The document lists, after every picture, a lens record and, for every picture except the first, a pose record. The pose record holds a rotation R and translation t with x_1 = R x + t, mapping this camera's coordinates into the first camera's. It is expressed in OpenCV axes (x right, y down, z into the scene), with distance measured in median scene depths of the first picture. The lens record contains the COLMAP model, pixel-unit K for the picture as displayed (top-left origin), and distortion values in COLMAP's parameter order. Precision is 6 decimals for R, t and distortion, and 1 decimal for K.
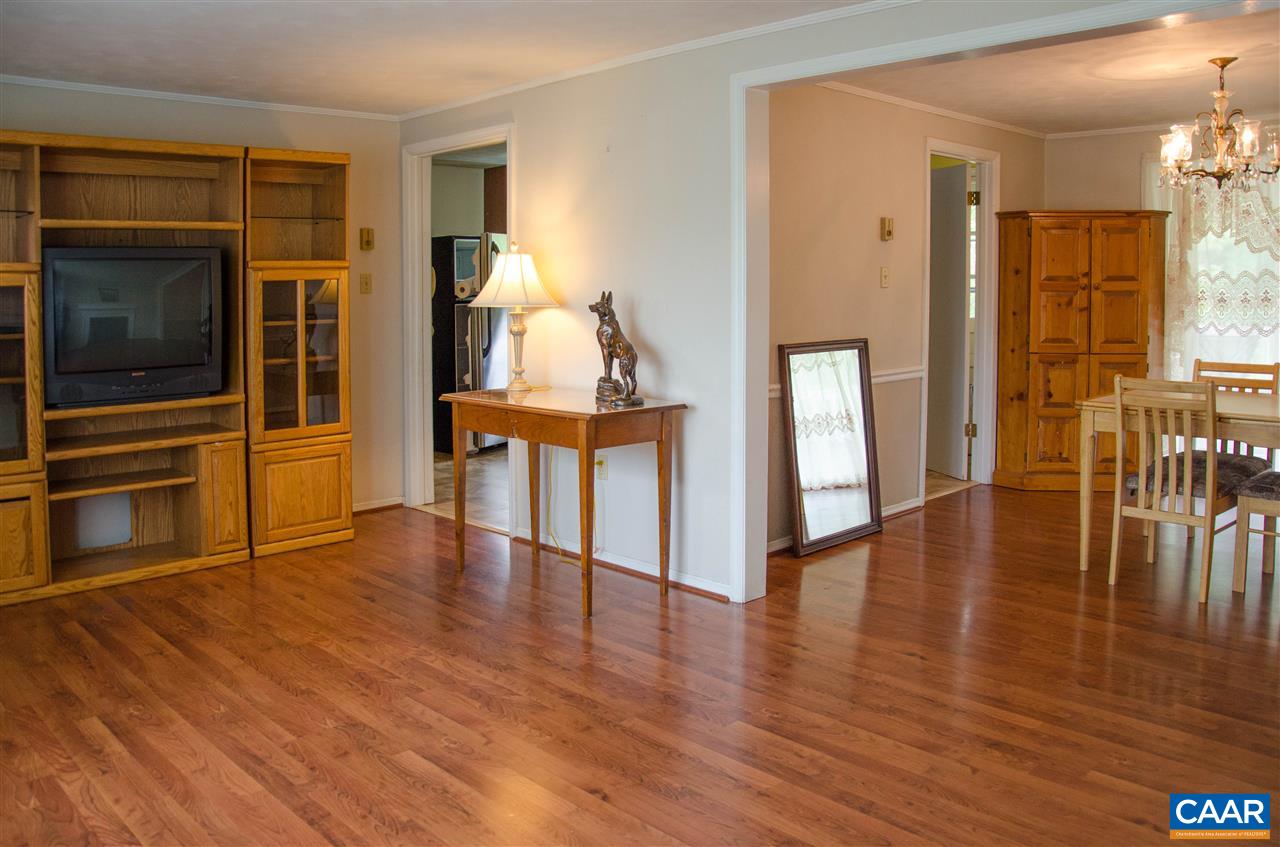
lens RADIAL K [[989.0, 0, 635.9], [0, 989.0, 355.6], [0, 0, 1]] dist [-0.118572, 0.062301]
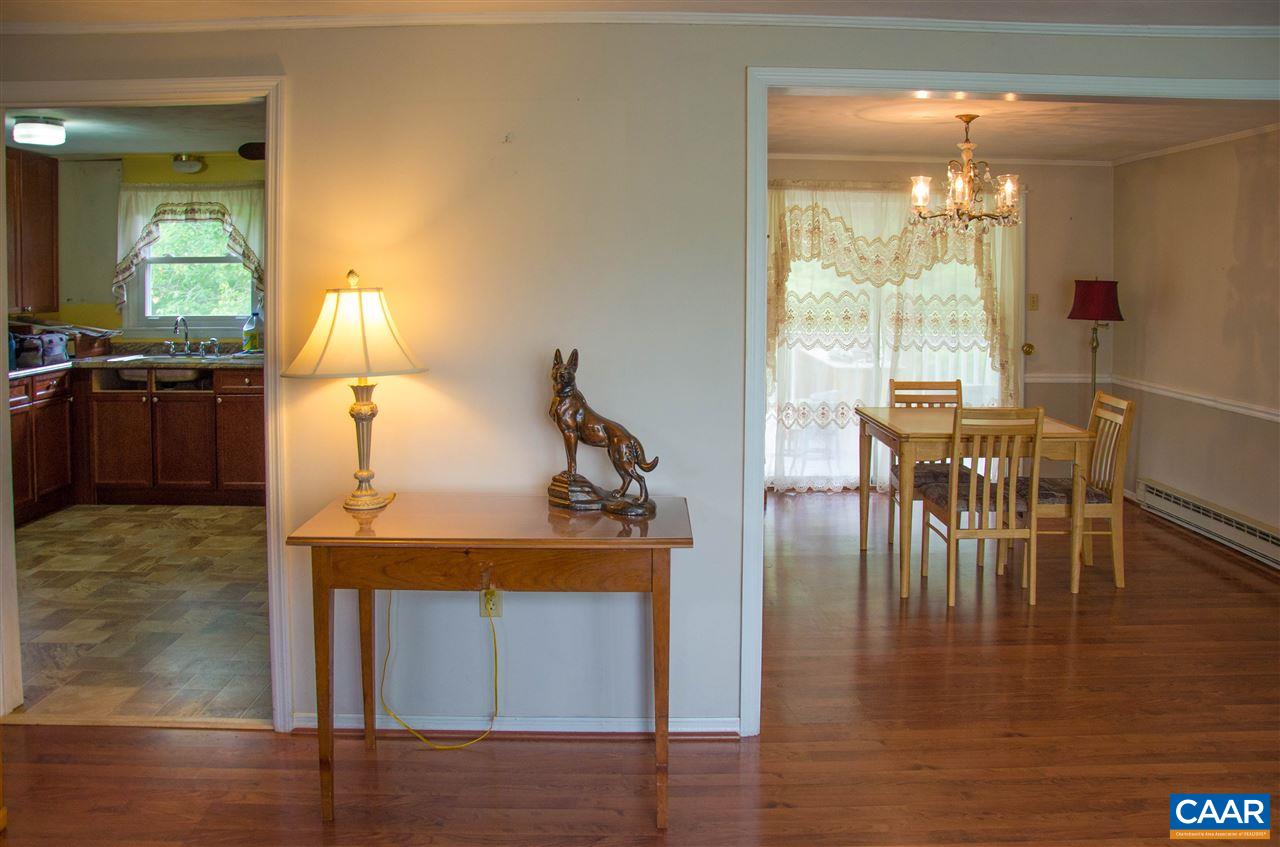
lens RADIAL K [[989.0, 0, 635.9], [0, 989.0, 355.6], [0, 0, 1]] dist [-0.118572, 0.062301]
pose [[0.693329, -0.051320, 0.718792, -0.446685], [0.042306, 0.998639, 0.030493, -0.074114], [-0.719379, 0.009267, 0.694556, 0.443672]]
